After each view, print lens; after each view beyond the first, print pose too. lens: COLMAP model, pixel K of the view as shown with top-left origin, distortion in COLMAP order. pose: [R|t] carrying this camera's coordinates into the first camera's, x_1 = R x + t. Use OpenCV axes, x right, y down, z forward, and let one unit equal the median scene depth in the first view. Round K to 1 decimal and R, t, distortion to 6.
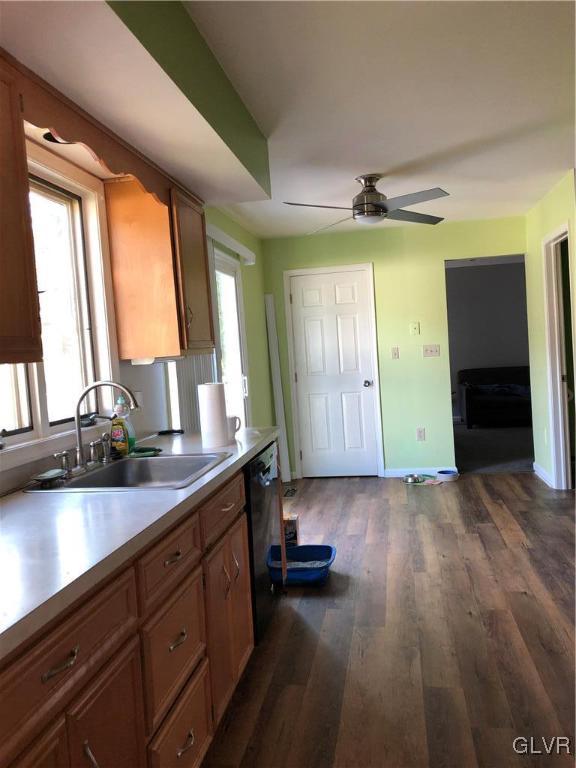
lens RADIAL K [[632.5, 0, 294.3], [0, 632.5, 378.9], [0, 0, 1]] dist [0.055469, -0.062070]
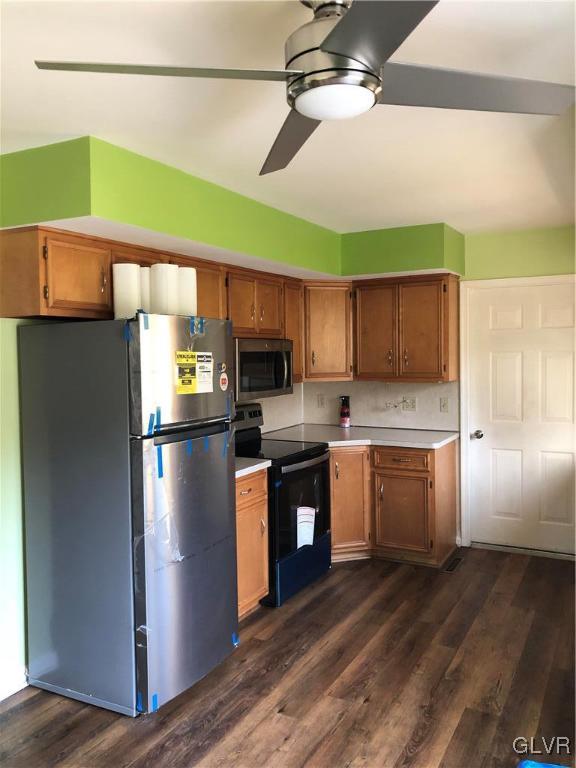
lens RADIAL K [[620.9, 0, 285.9], [0, 620.9, 373.6], [0, 0, 1]] dist [0.043899, -0.058077]
pose [[-0.940337, 0.063877, 0.334194, 0.037176], [0.088191, 0.994409, 0.058077, -0.125667], [-0.328615, 0.084085, -0.940713, 1.369469]]
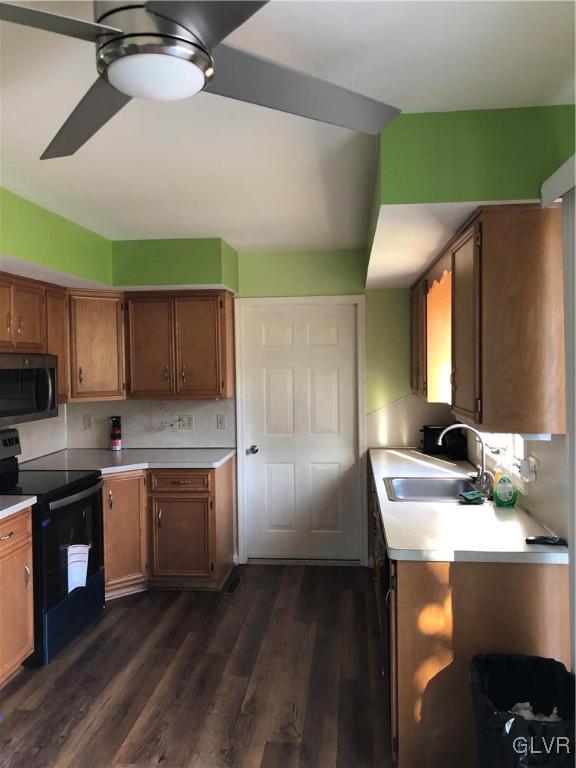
lens RADIAL K [[620.9, 0, 285.9], [0, 620.9, 373.6], [0, 0, 1]] dist [0.043899, -0.058077]
pose [[-0.995580, 0.078330, -0.051809, 0.085918], [0.074791, 0.994943, 0.067046, -0.130413], [0.056799, 0.062875, -0.996404, 1.322755]]
